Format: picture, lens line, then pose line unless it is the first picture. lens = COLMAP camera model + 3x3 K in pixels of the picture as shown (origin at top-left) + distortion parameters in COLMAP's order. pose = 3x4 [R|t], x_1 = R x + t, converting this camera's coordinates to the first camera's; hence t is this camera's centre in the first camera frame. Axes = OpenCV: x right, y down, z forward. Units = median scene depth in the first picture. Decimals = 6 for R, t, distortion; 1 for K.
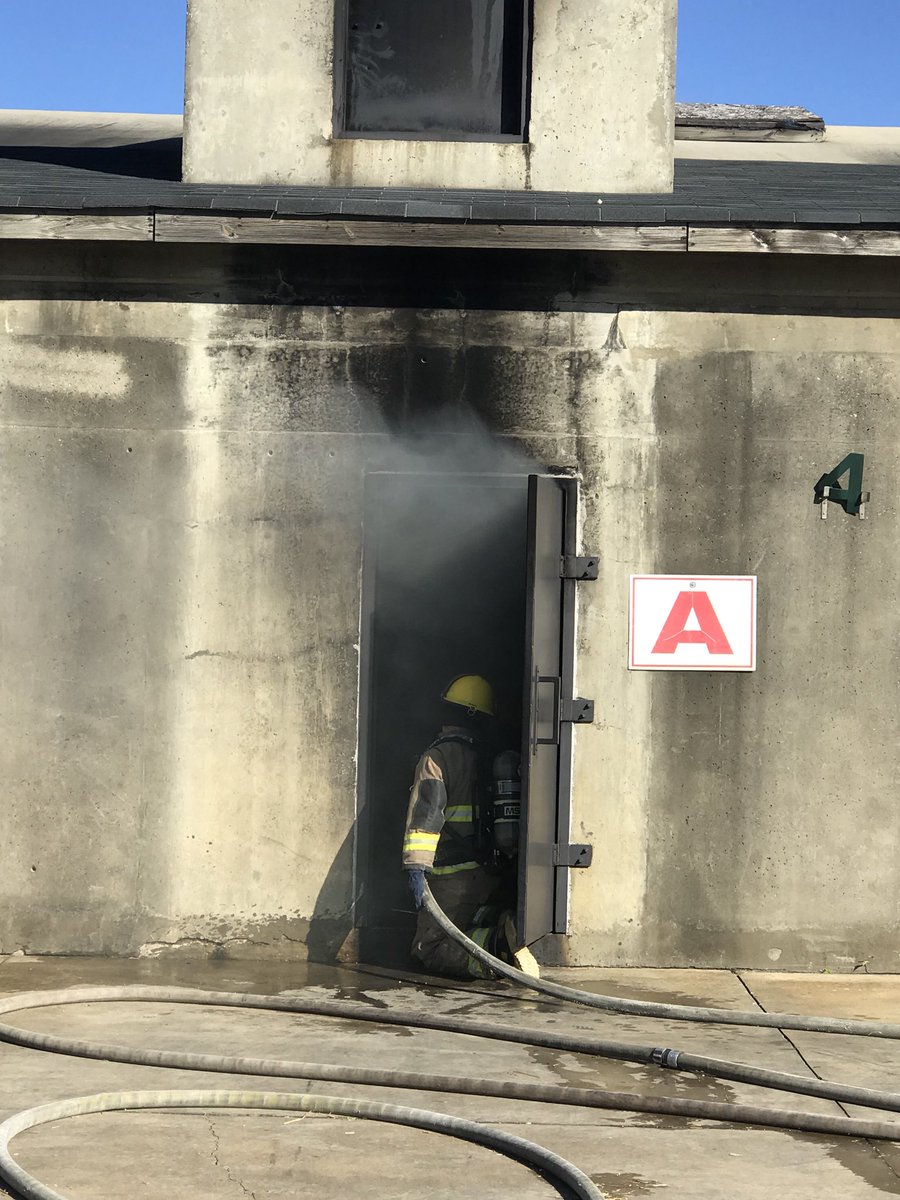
lens RADIAL K [[2401.8, 0, 449.2], [0, 2401.8, 603.1], [0, 0, 1]] dist [0.002037, 0.000000]
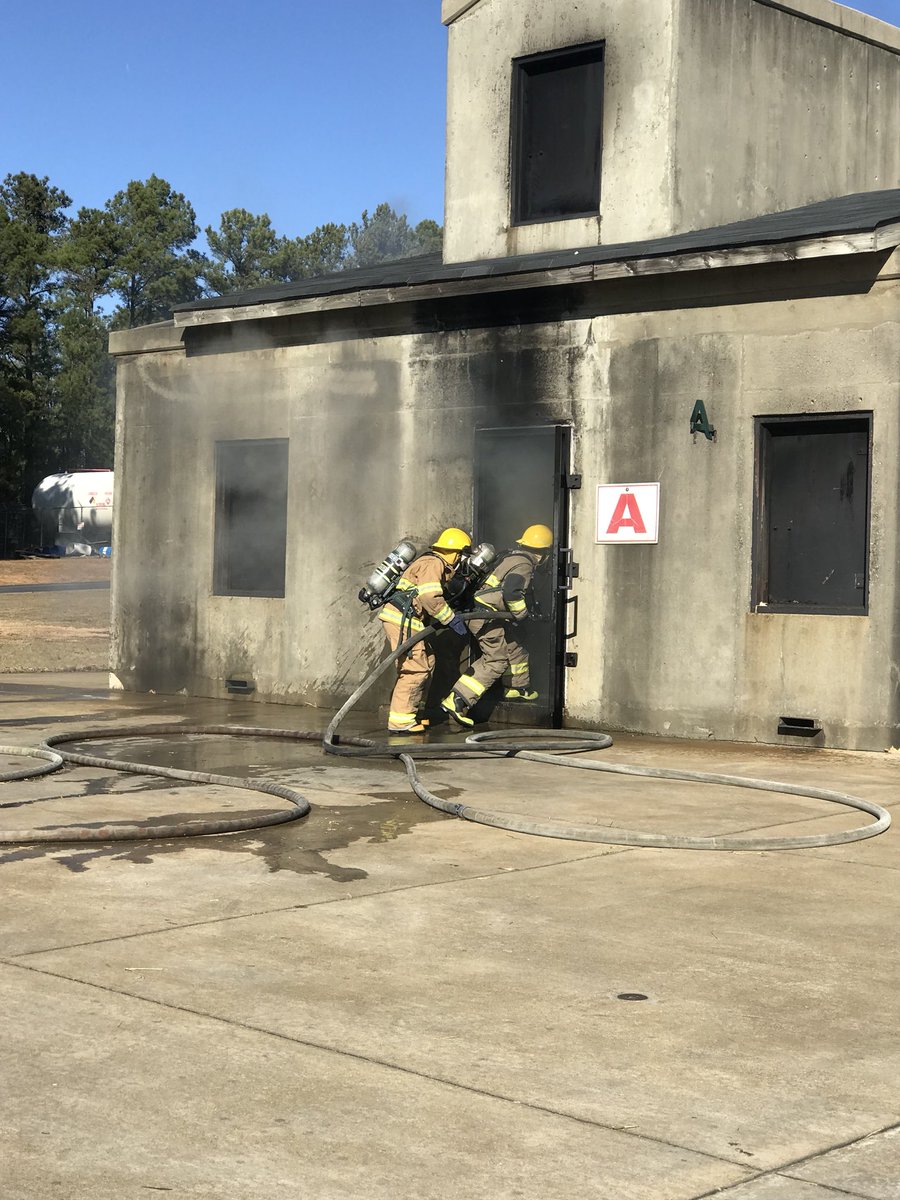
lens RADIAL K [[1980.2, 0, 448.3], [0, 1980.2, 596.0], [0, 0, 1]] dist [0.021828, 0.000000]
pose [[0.746447, -0.000004, -0.665445, 0.877244], [0.011607, 0.999848, 0.013014, 0.043852], [0.665344, -0.017438, 0.746334, -0.050552]]
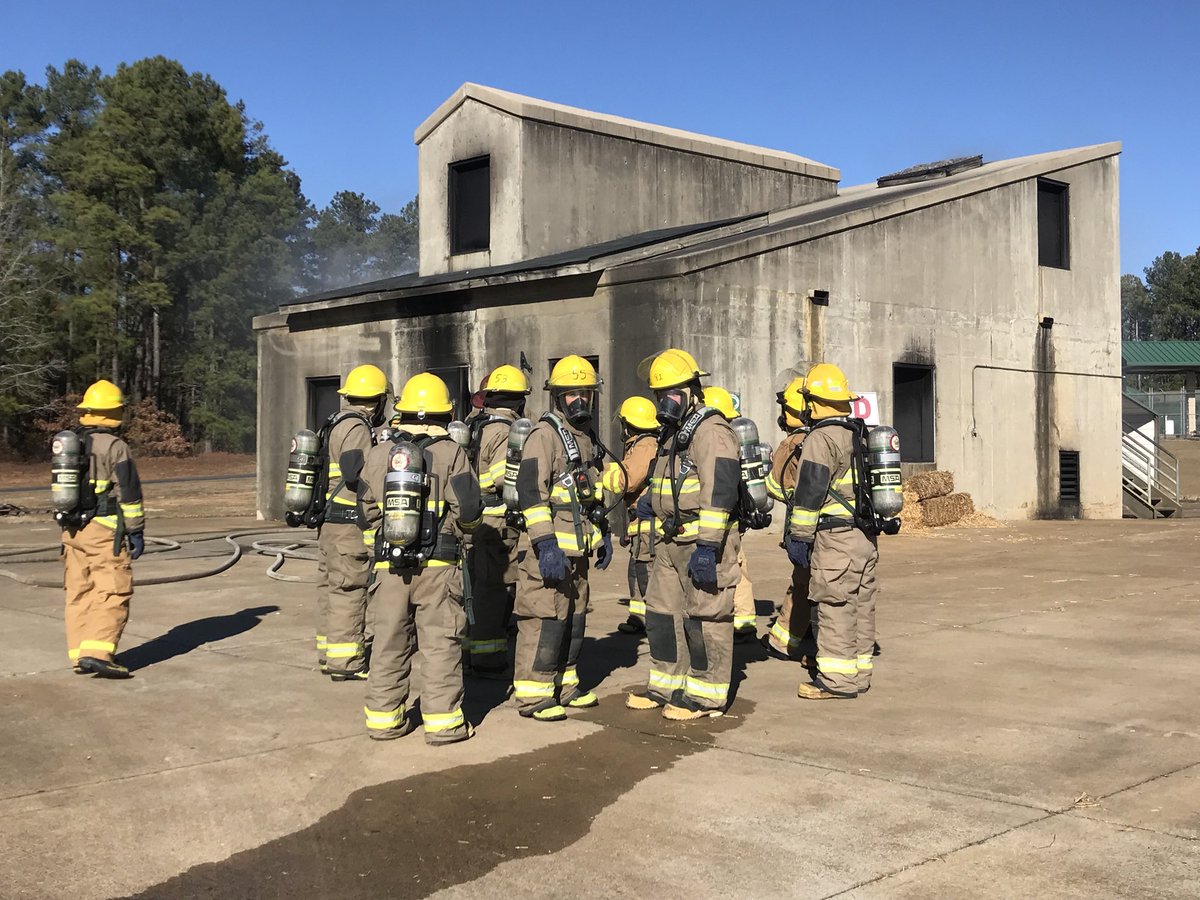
lens RADIAL K [[1373.2, 0, 601.6], [0, 1373.2, 452.6], [0, 0, 1]] dist [0.064243, 0.000000]
pose [[0.716265, -0.026428, -0.697328, 1.351851], [0.035295, 0.999376, -0.001622, 0.062758], [0.696936, -0.023450, 0.716750, -0.105096]]
